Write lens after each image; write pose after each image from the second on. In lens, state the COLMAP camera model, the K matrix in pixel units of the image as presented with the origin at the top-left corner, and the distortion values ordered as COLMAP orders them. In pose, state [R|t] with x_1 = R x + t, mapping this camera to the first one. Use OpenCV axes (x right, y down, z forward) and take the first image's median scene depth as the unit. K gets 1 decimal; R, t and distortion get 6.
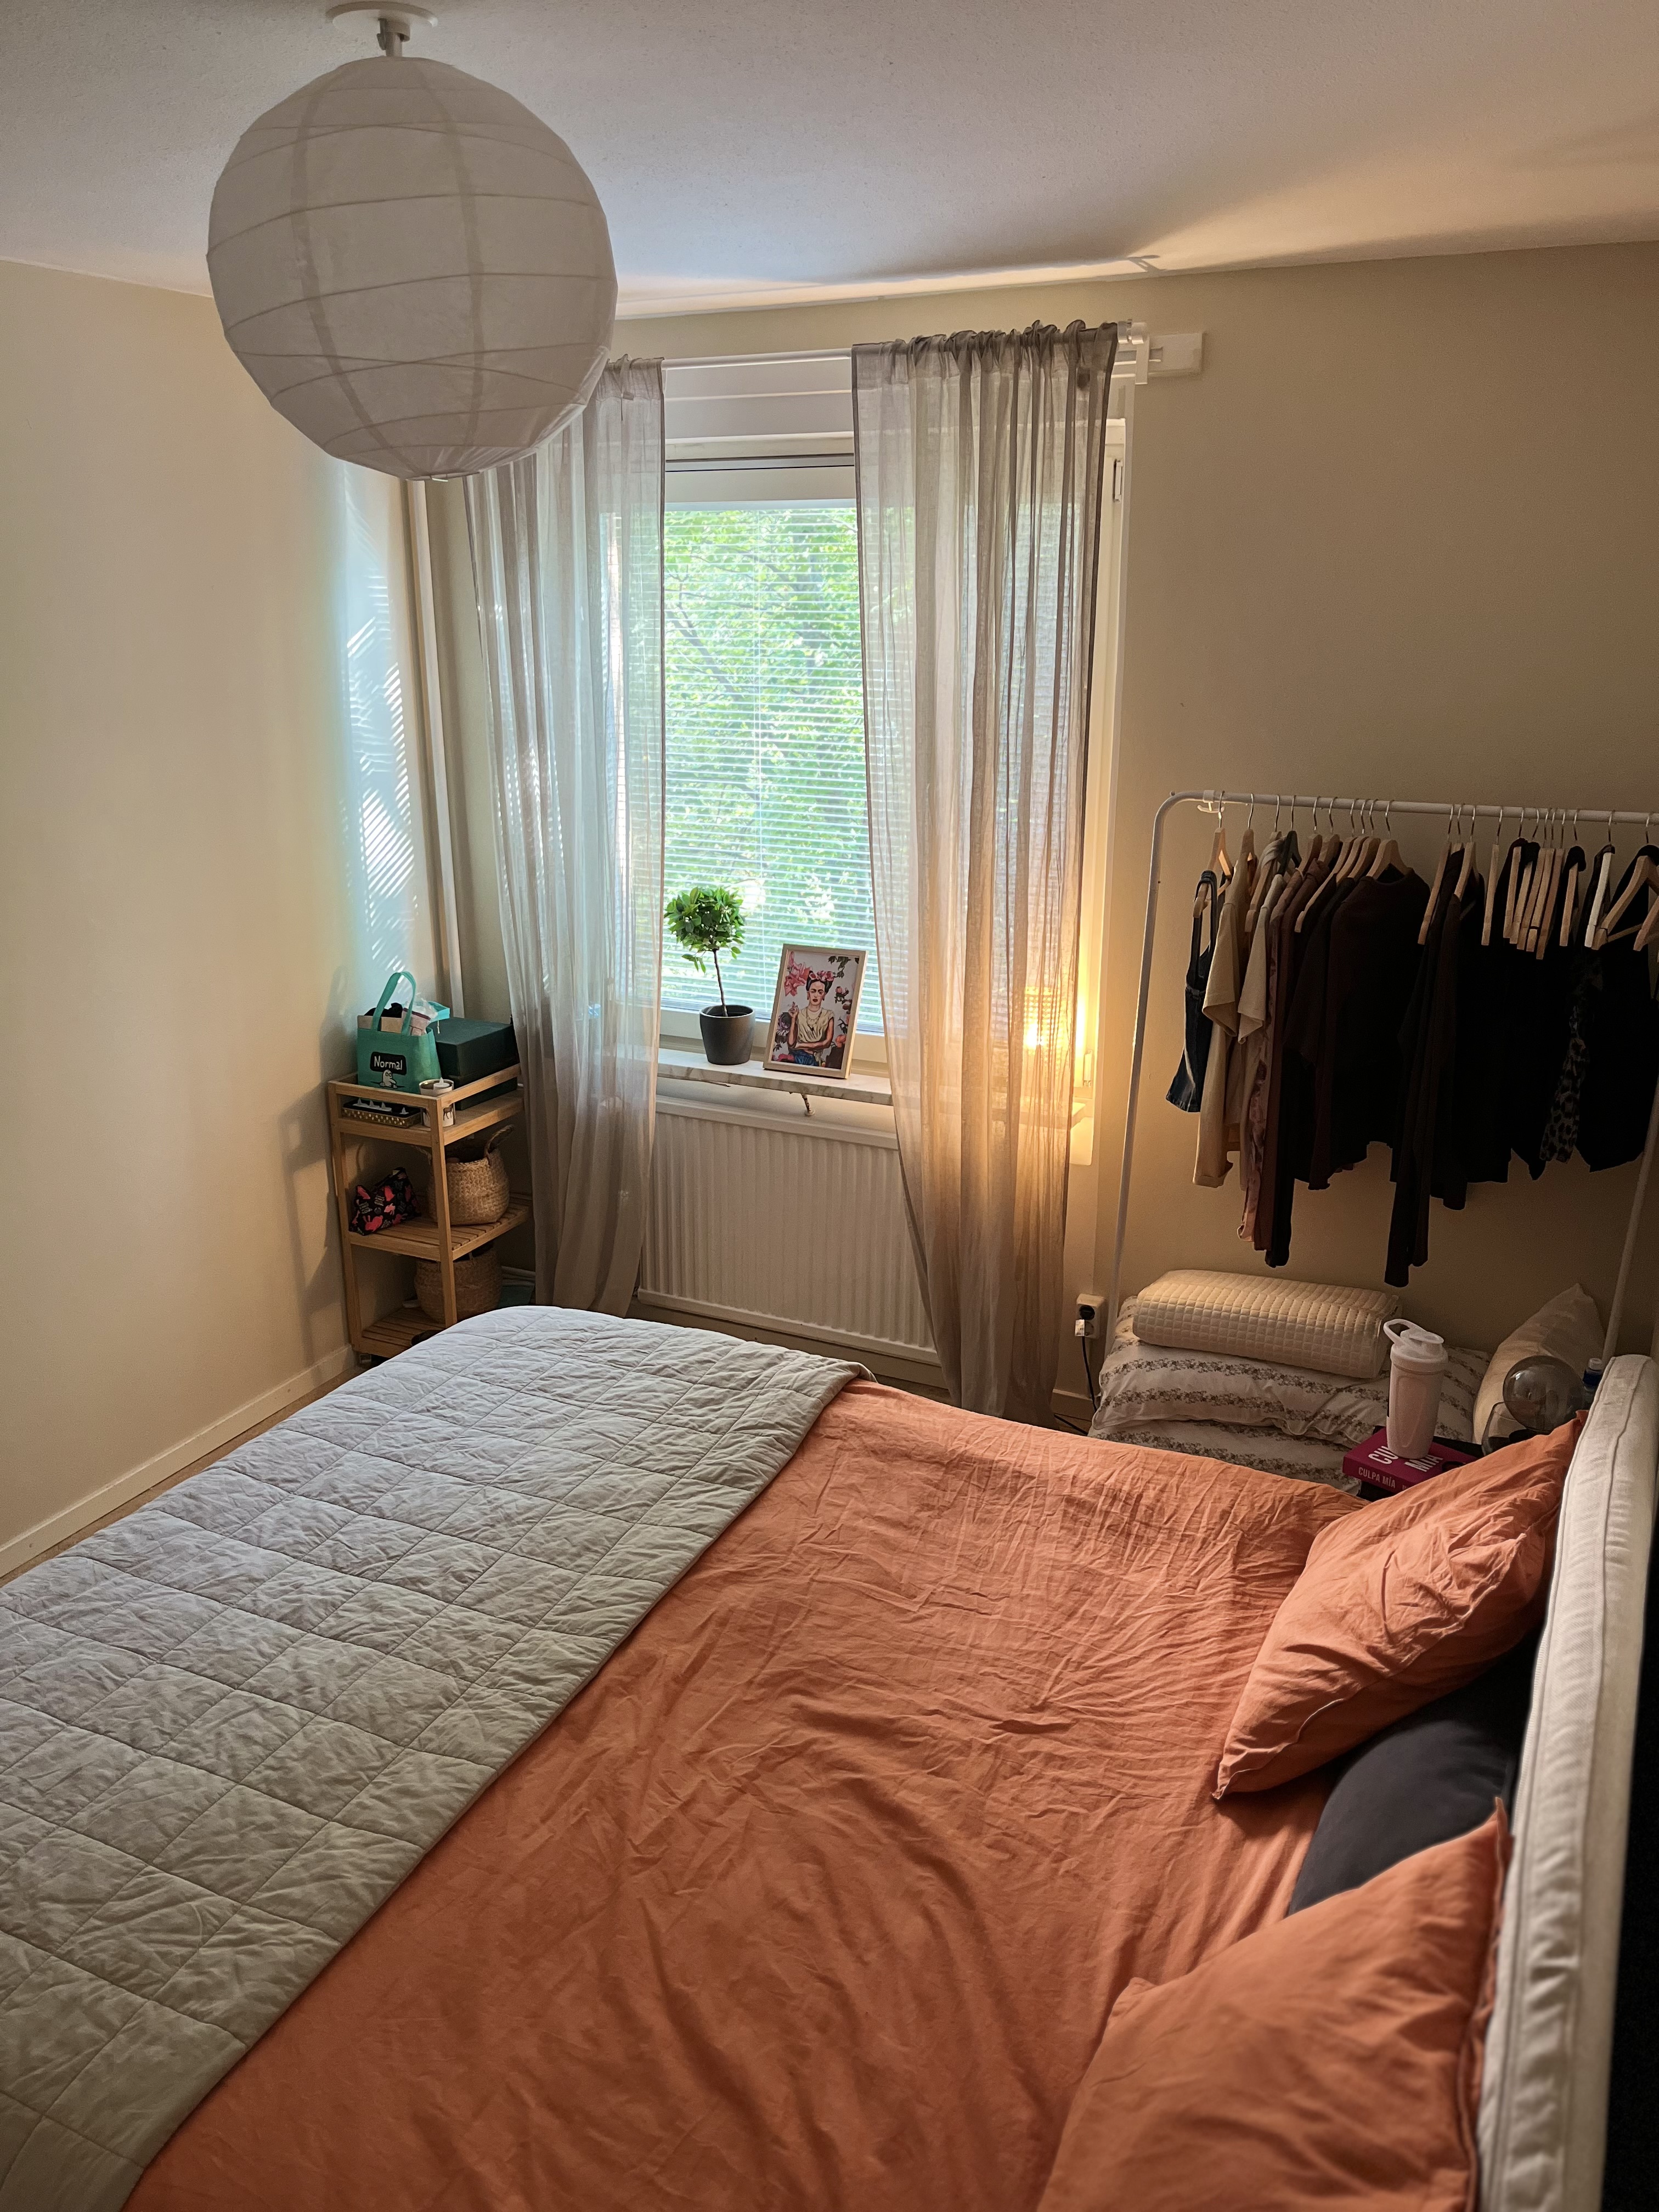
lens RADIAL K [[1686.2, 0, 828.5], [0, 1686.2, 1104.9], [0, 0, 1]] dist [0.045025, -0.058803]
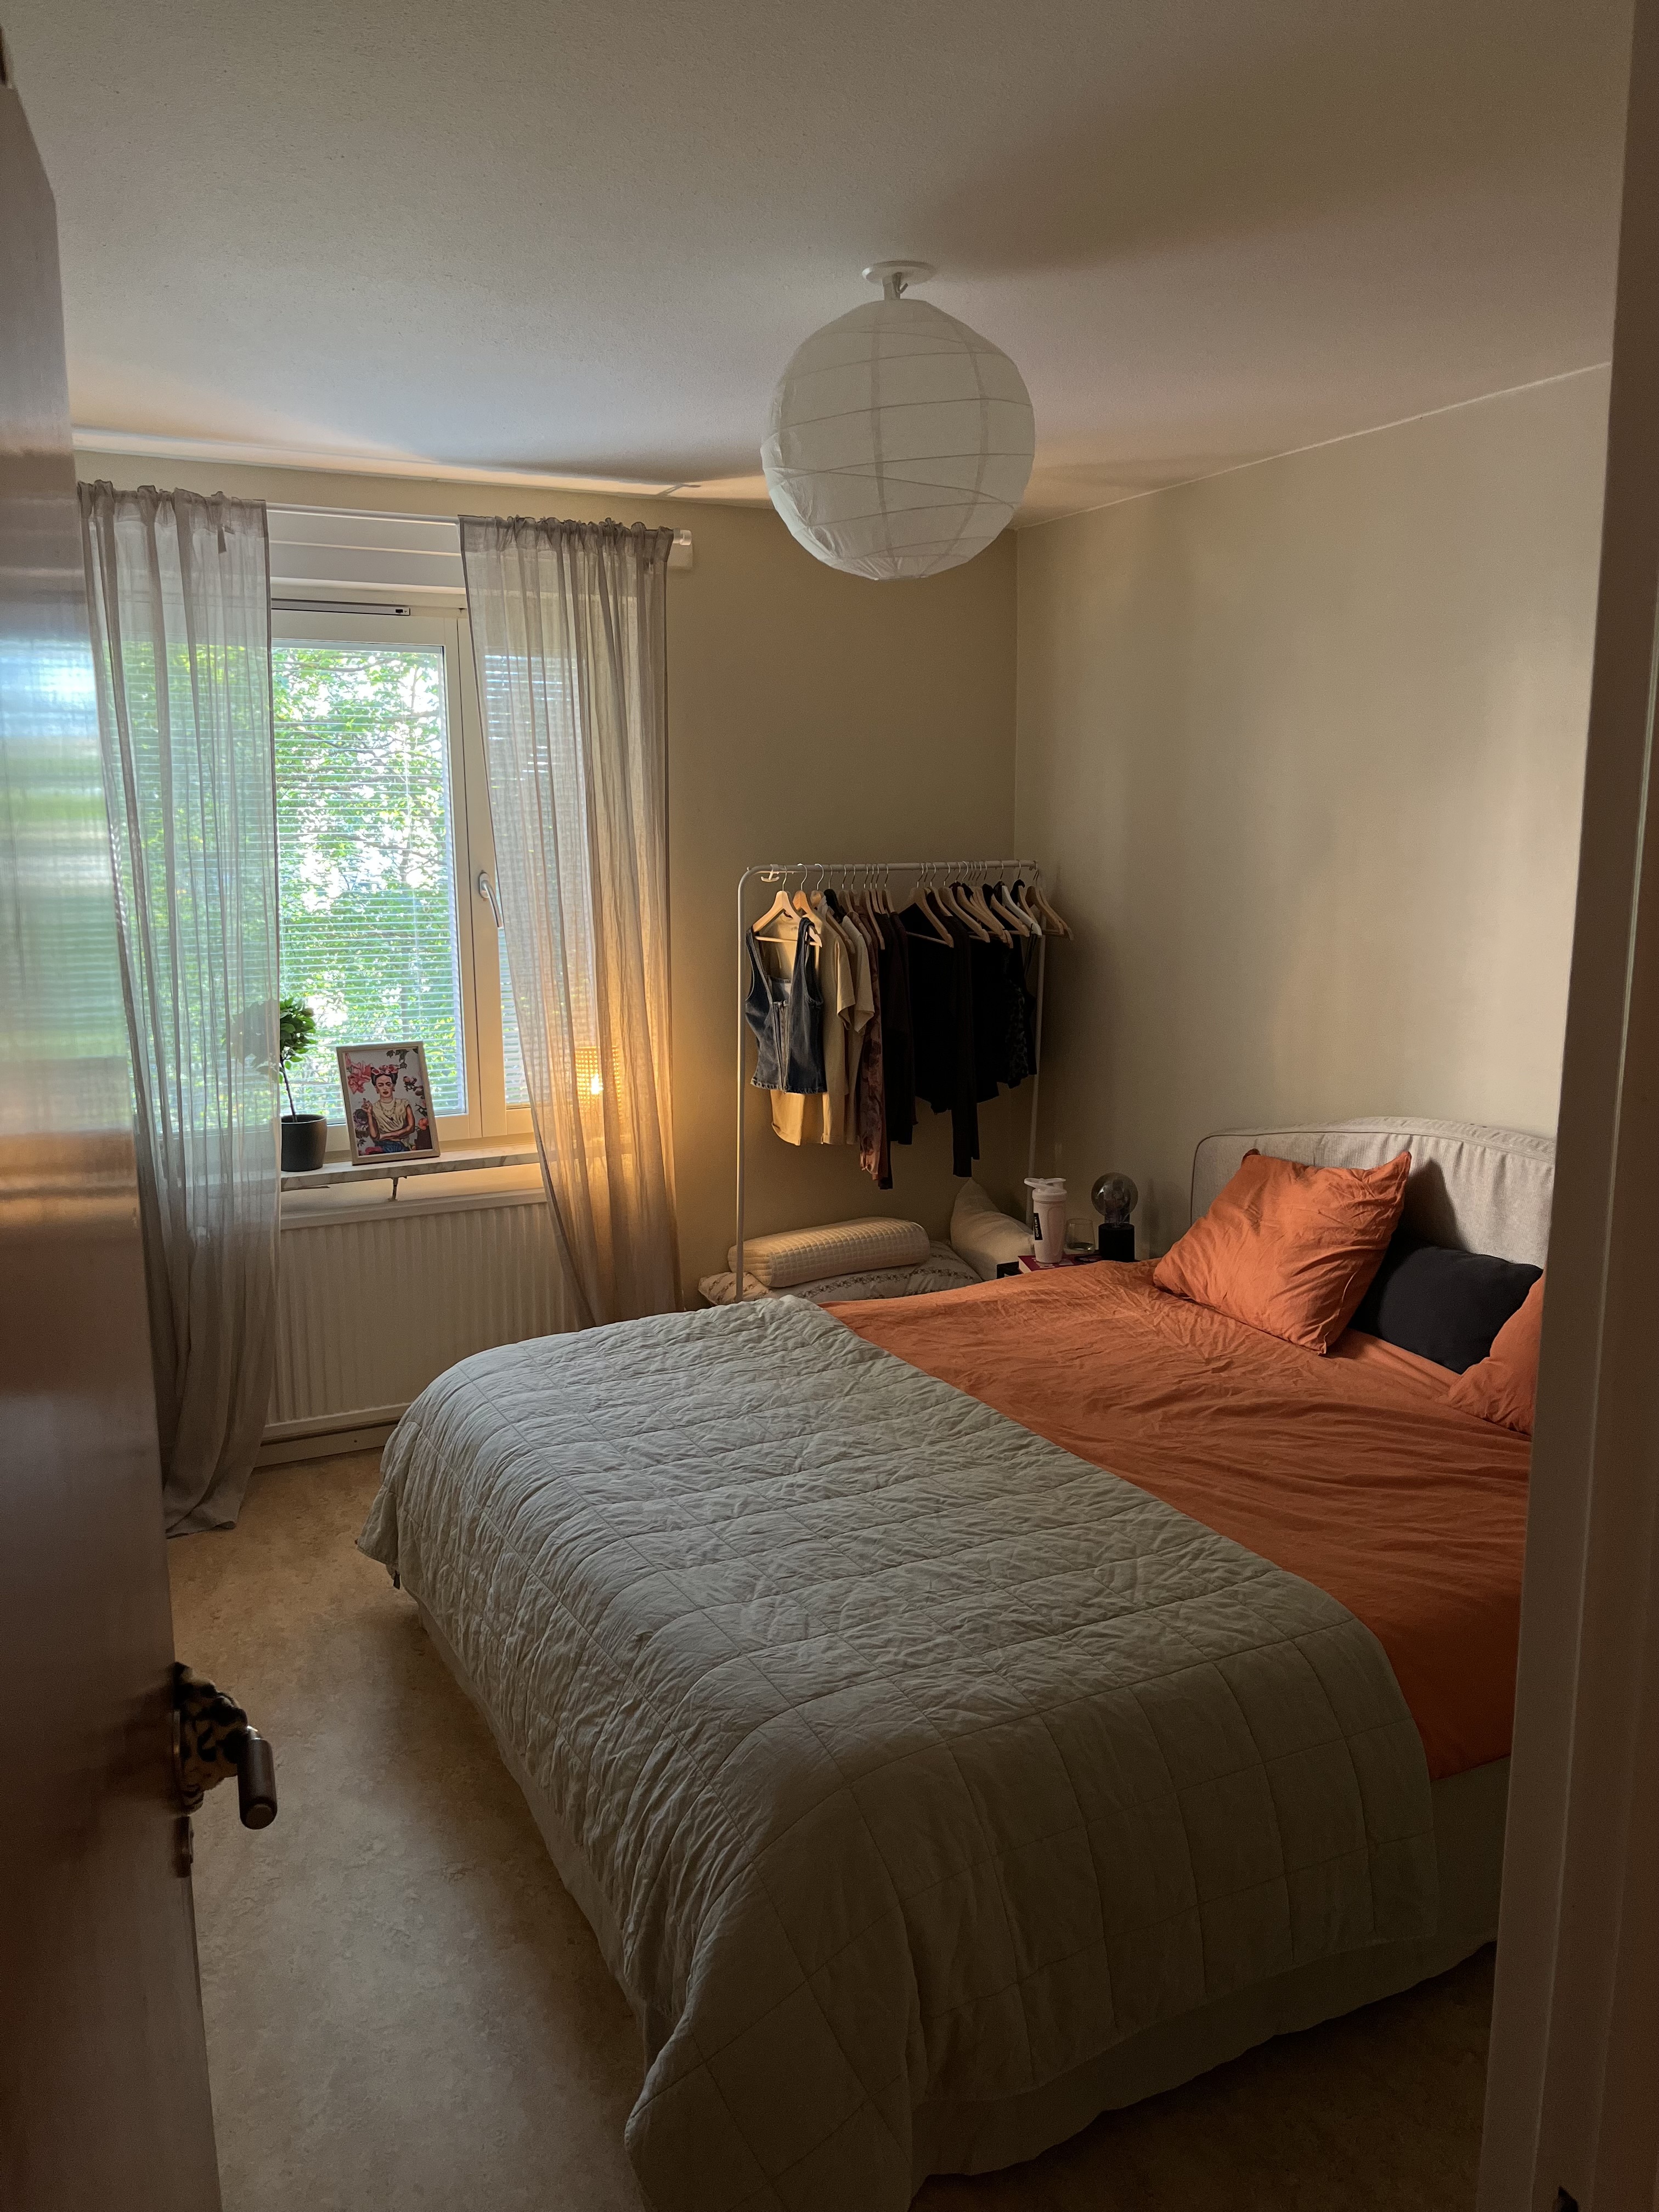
lens RADIAL K [[1686.2, 0, 839.2], [0, 1686.2, 1099.5], [0, 0, 1]] dist [0.045025, -0.058803]
pose [[0.607800, -0.133987, 0.782704, -0.820442], [0.240049, 0.970549, -0.020264, 0.040171], [-0.756938, 0.200204, 0.622064, 0.138717]]
